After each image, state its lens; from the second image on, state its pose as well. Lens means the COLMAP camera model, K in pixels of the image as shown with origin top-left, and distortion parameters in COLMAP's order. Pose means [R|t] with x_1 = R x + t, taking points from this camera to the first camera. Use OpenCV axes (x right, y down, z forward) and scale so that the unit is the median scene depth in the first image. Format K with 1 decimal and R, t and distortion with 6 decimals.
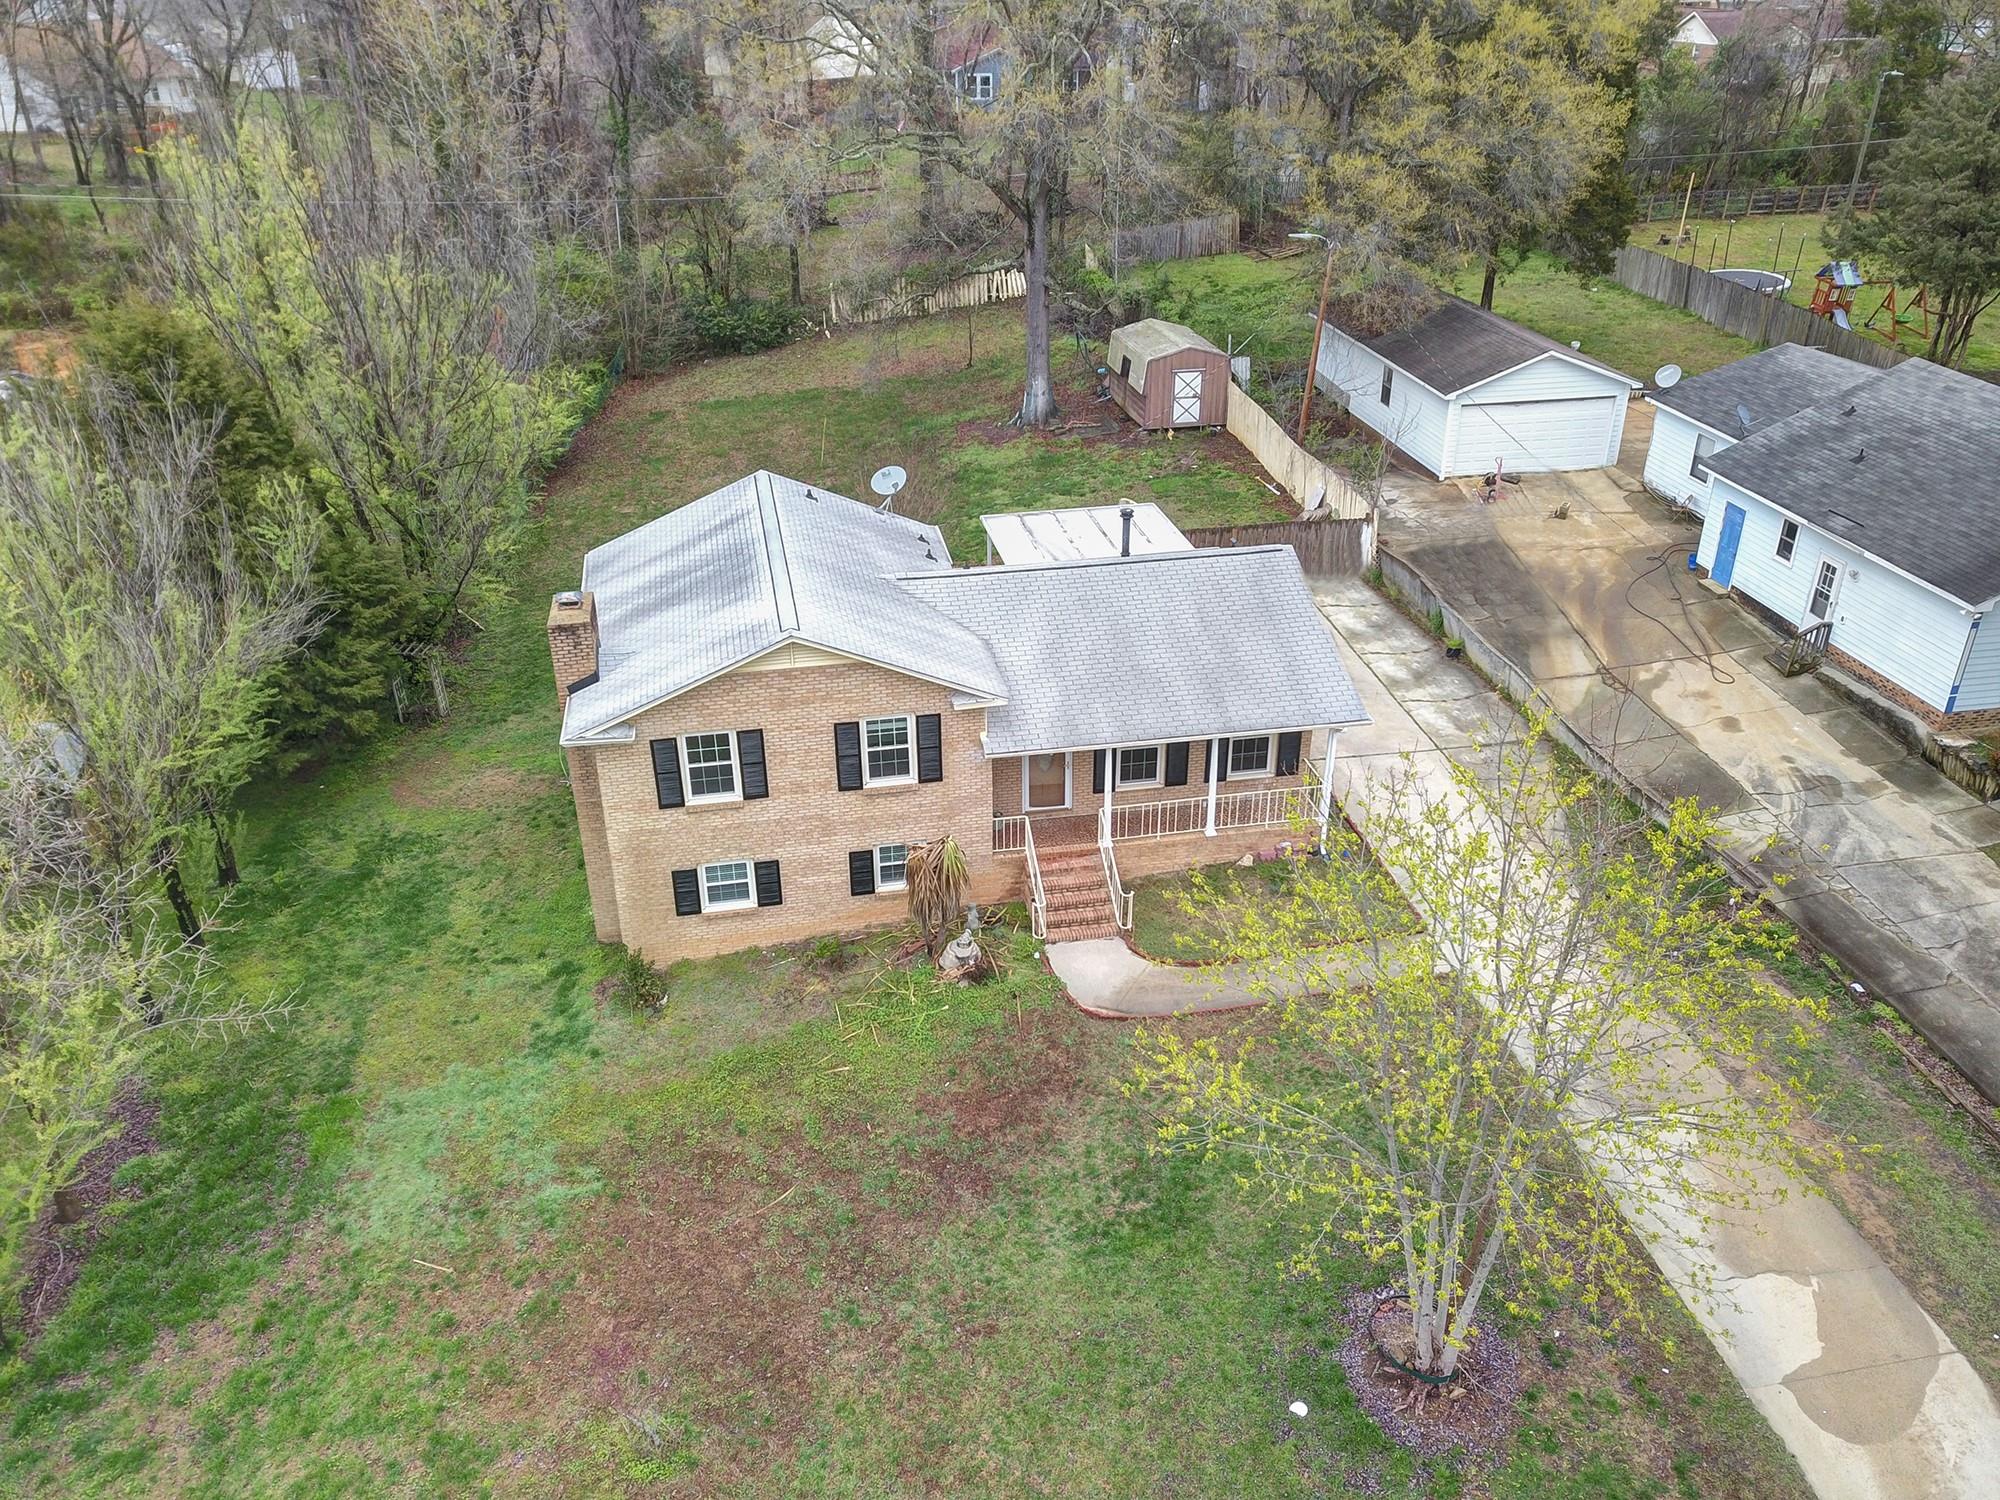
lens RADIAL K [[1547.0, 0, 993.0], [0, 1547.0, 776.5], [0, 0, 1]] dist [0.003944, 0.001047]
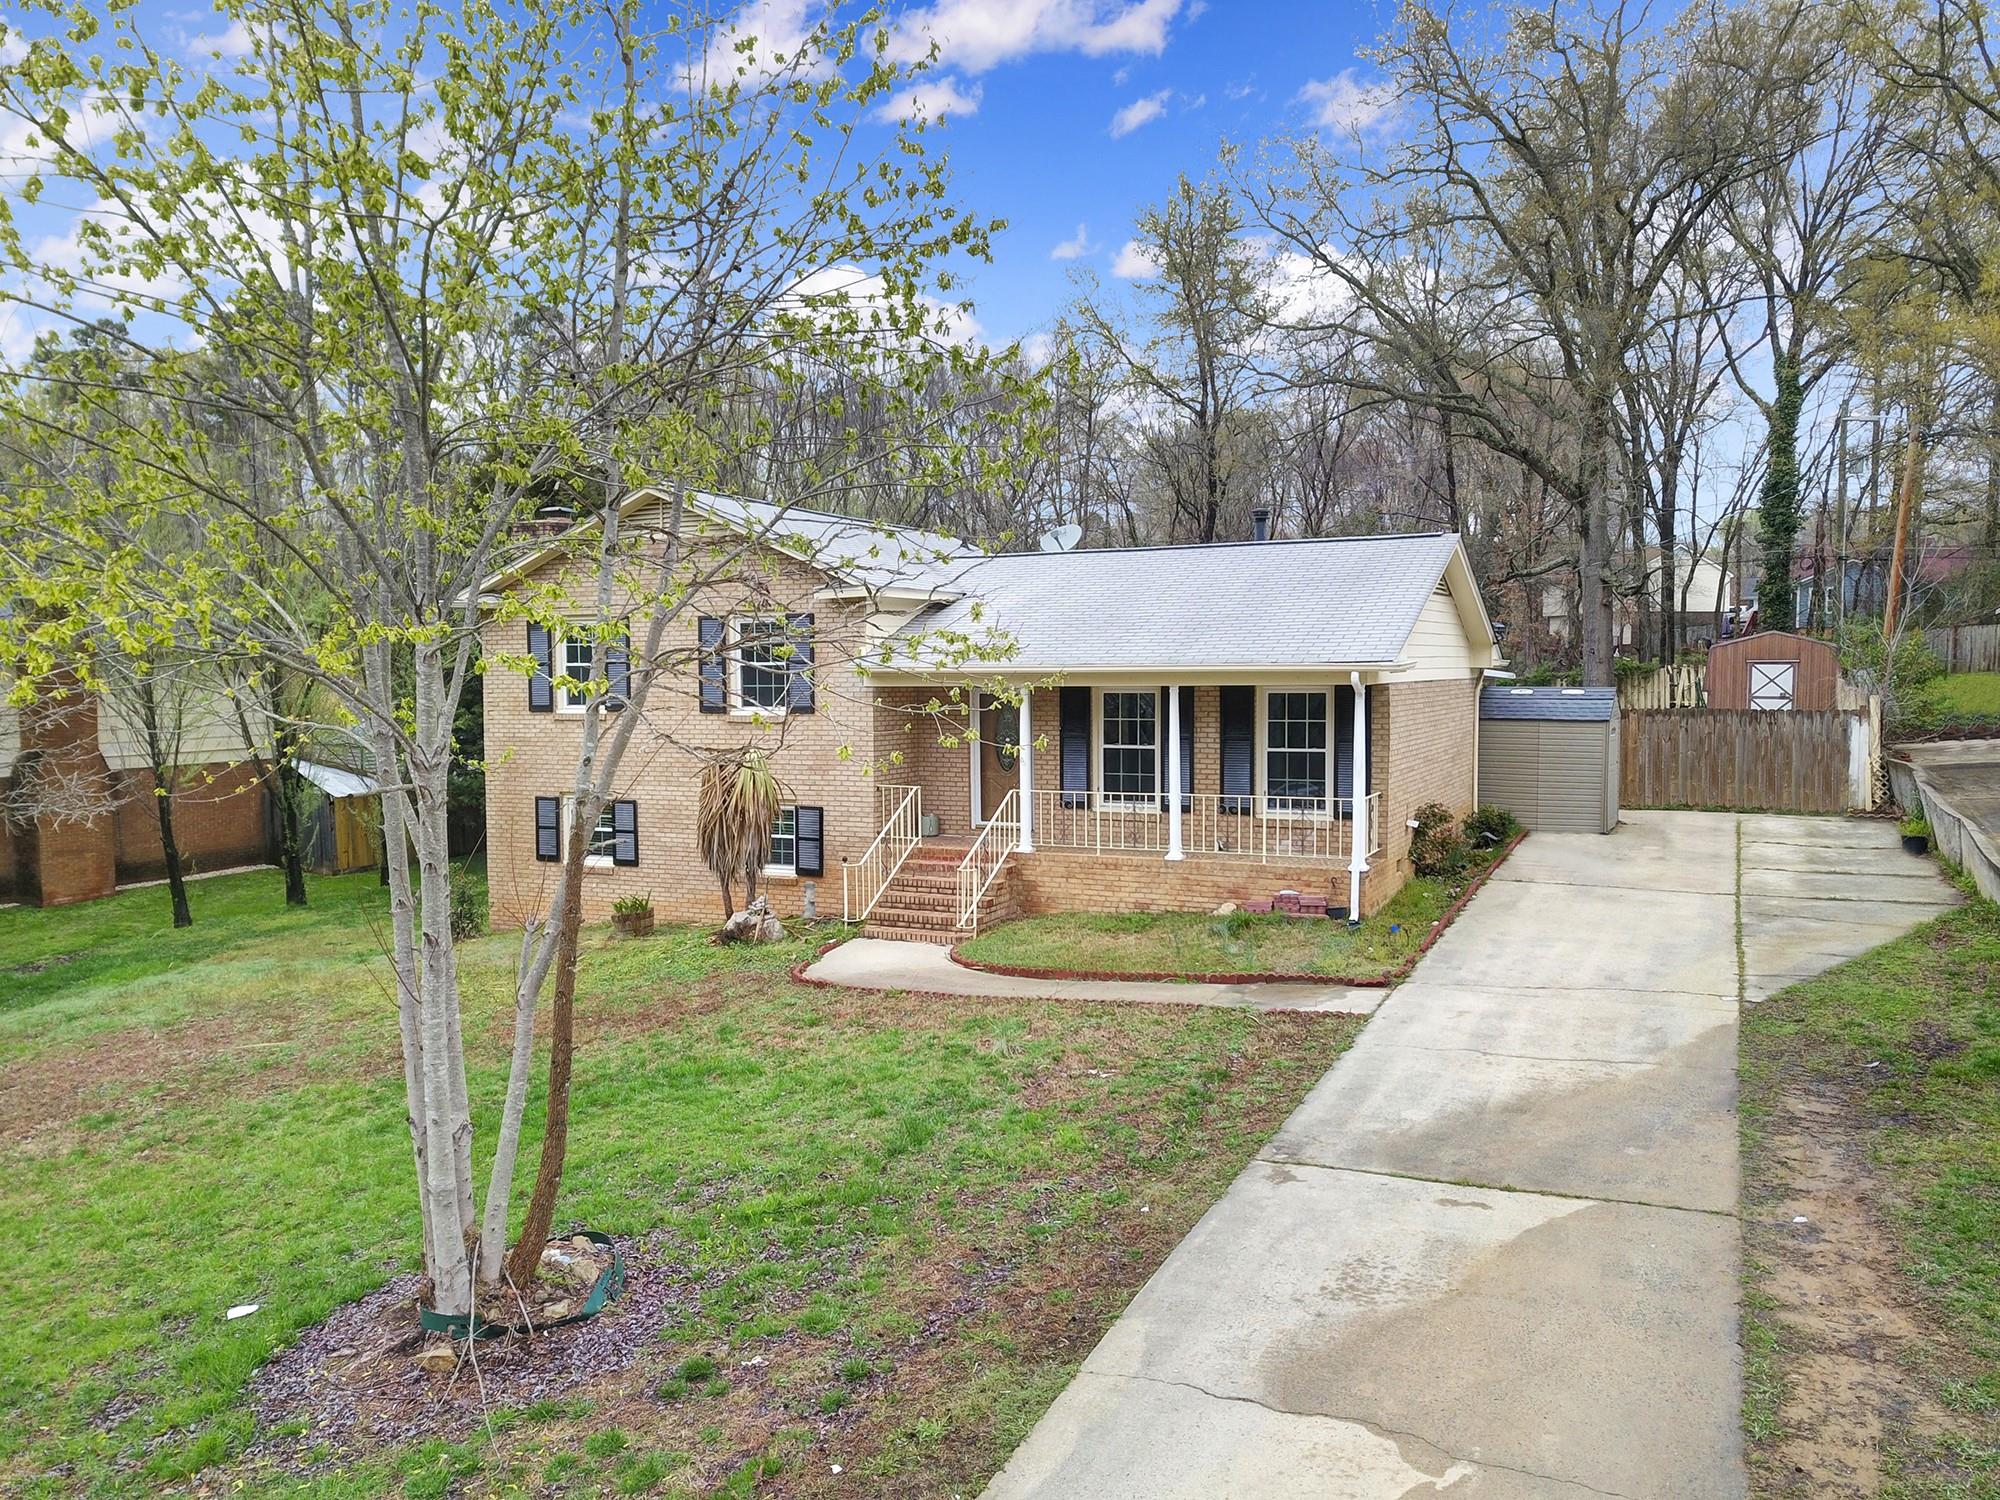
lens RADIAL K [[1547.0, 0, 993.0], [0, 1547.0, 776.5], [0, 0, 1]] dist [0.003944, 0.001047]
pose [[0.808243, 0.043458, -0.587243, 0.473826], [-0.288572, 0.898543, -0.330677, 0.250591], [0.513292, 0.436730, 0.738782, 0.489531]]
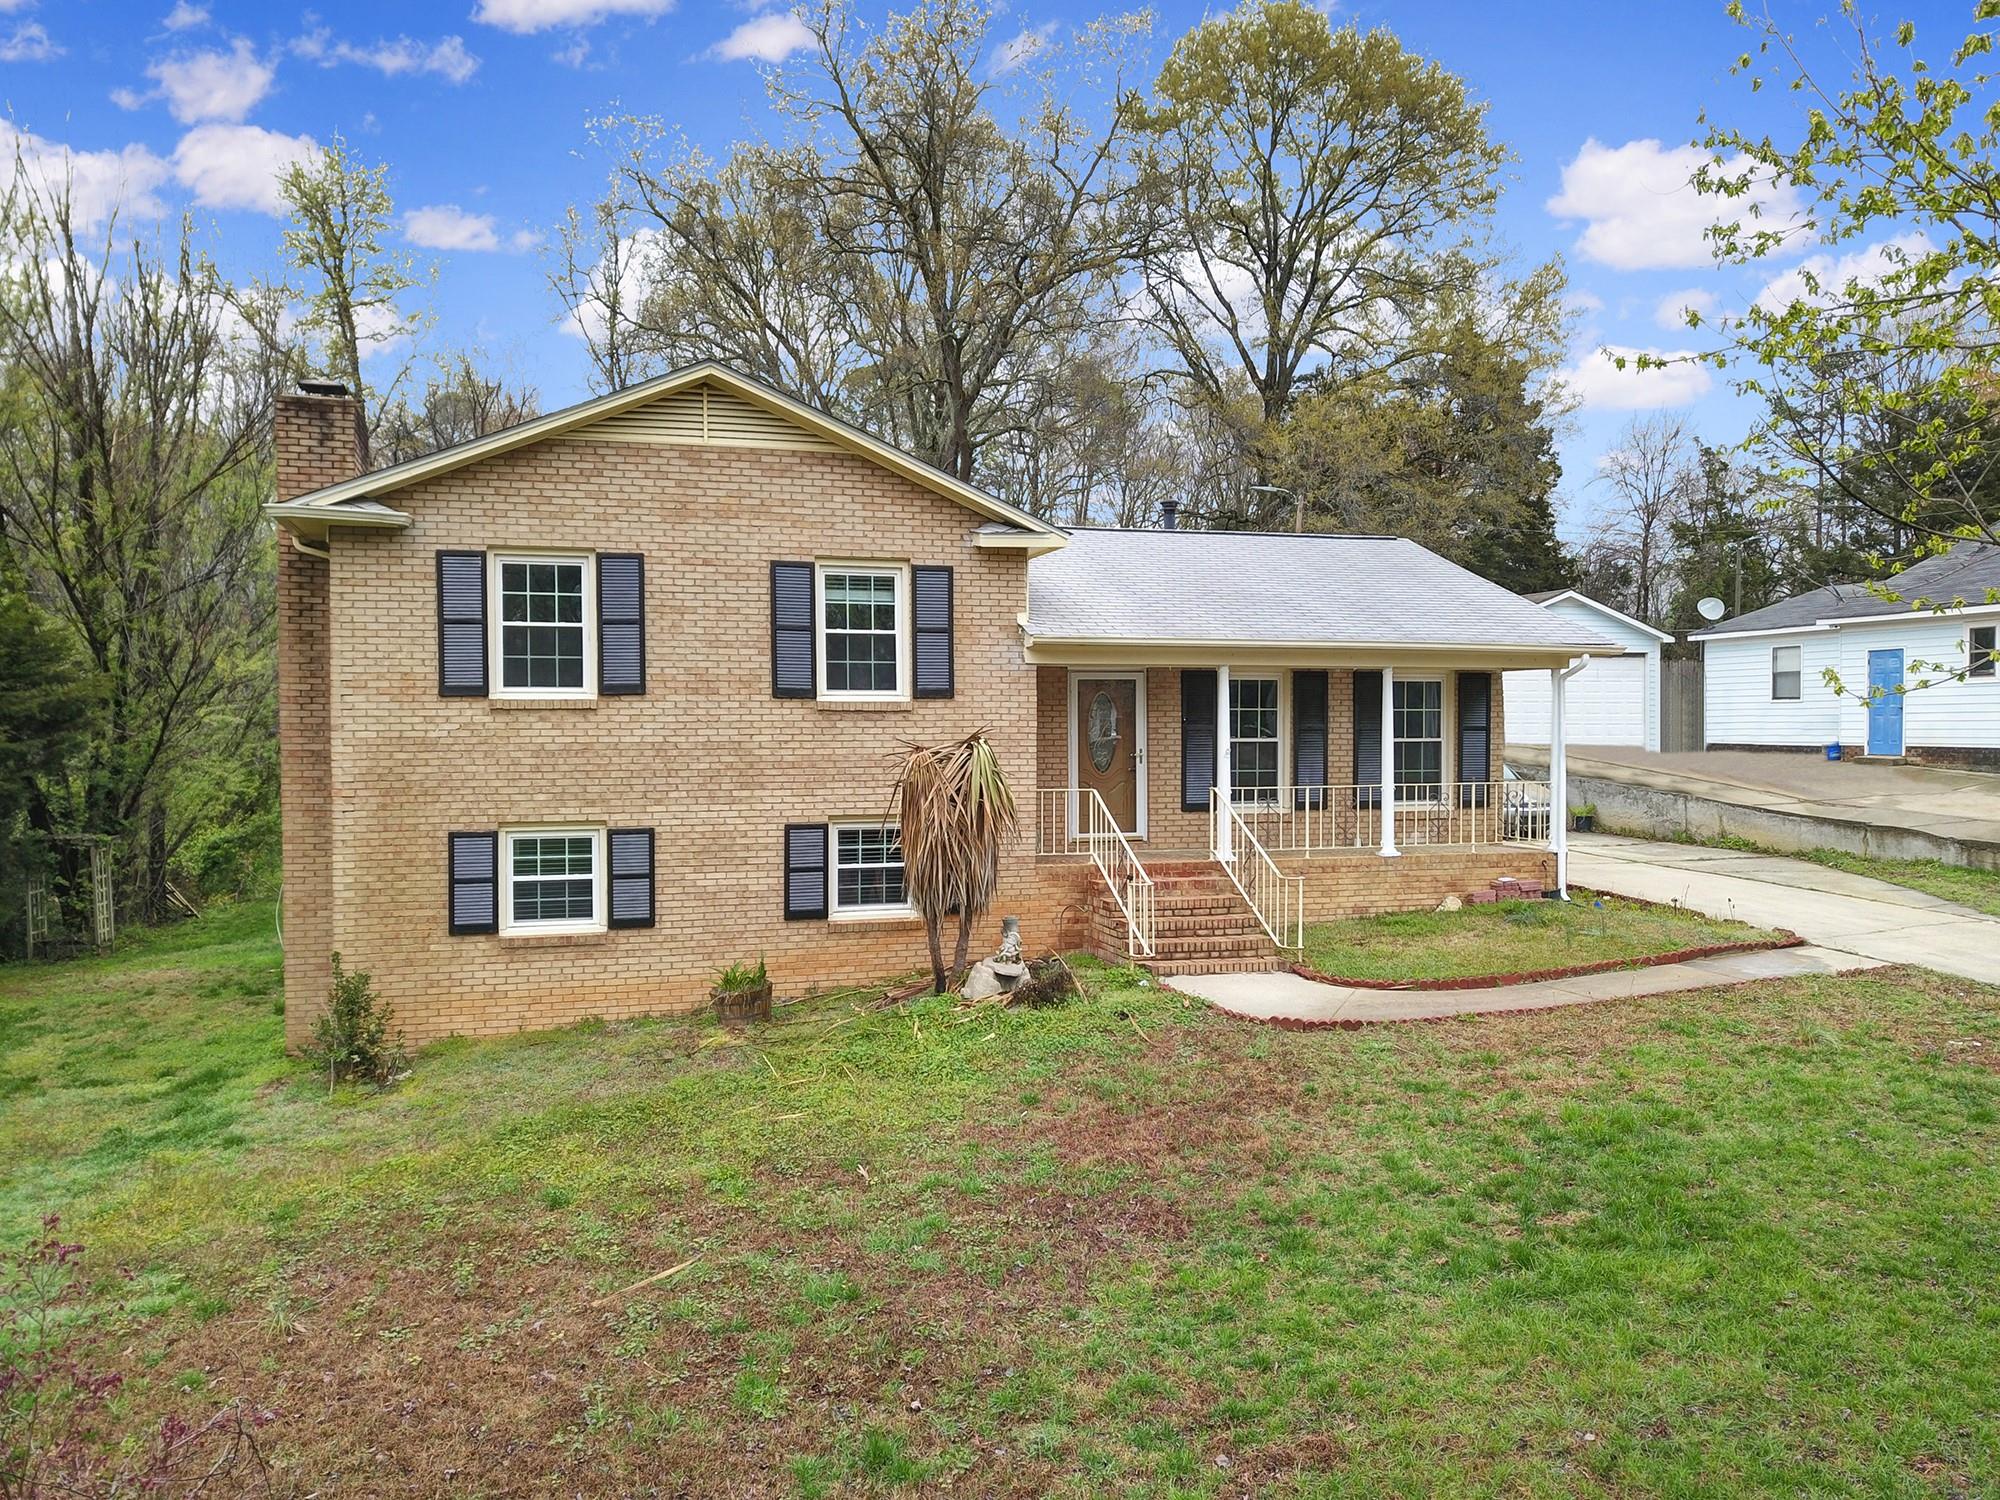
lens RADIAL K [[1547.0, 0, 993.0], [0, 1547.0, 776.5], [0, 0, 1]] dist [0.003944, 0.001047]
pose [[0.993262, 0.003205, 0.115850, -0.082625], [0.050667, 0.887019, -0.458944, 0.287097], [-0.104232, 0.461721, 0.880880, 0.495966]]
